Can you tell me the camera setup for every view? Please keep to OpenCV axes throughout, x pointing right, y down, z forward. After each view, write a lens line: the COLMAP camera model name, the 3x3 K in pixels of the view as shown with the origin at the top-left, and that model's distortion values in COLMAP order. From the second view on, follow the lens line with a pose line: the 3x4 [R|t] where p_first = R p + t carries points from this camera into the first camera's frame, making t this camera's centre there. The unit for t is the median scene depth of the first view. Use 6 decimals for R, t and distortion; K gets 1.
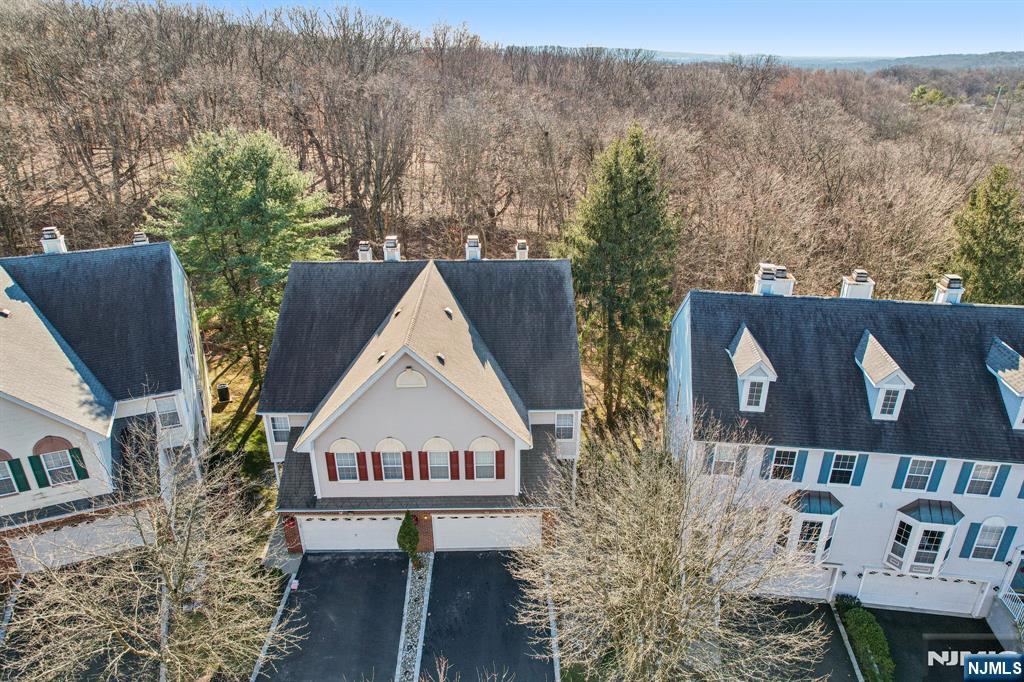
lens RADIAL K [[652.6, 0, 513.9], [0, 652.6, 343.5], [0, 0, 1]] dist [-0.049716, 0.027414]
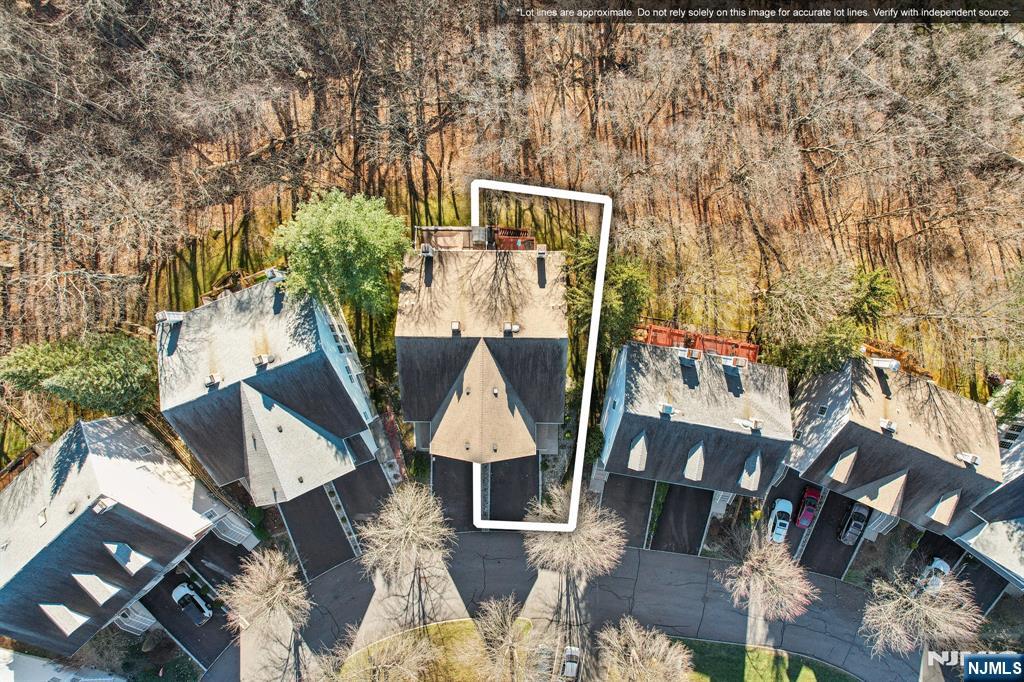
lens RADIAL K [[652.6, 0, 507.3], [0, 652.6, 338.6], [0, 0, 1]] dist [-0.049716, 0.027414]
pose [[0.999452, 0.033091, -0.000243, -0.080051], [-0.013091, 0.402119, 0.915494, -2.004593], [0.030392, -0.914989, 0.402332, 0.443948]]
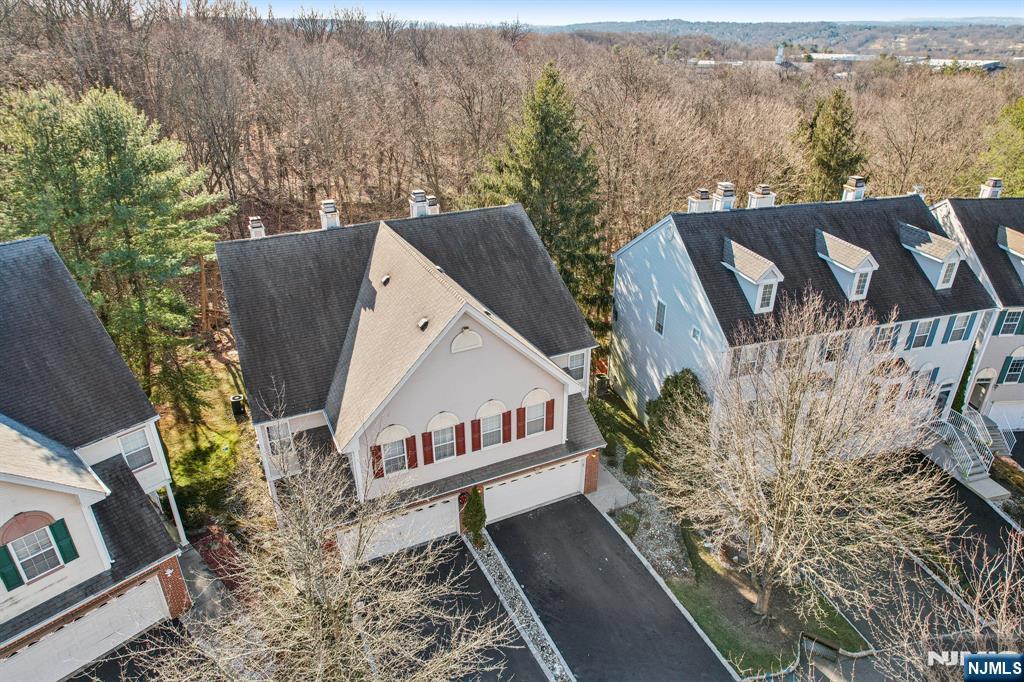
lens RADIAL K [[652.6, 0, 521.5], [0, 652.6, 338.2], [0, 0, 1]] dist [-0.049716, 0.027414]
pose [[0.910552, -0.184577, 0.369900, -0.392137], [0.171492, 0.982817, 0.068270, 0.001906], [-0.376145, 0.001271, 0.926560, 0.125737]]
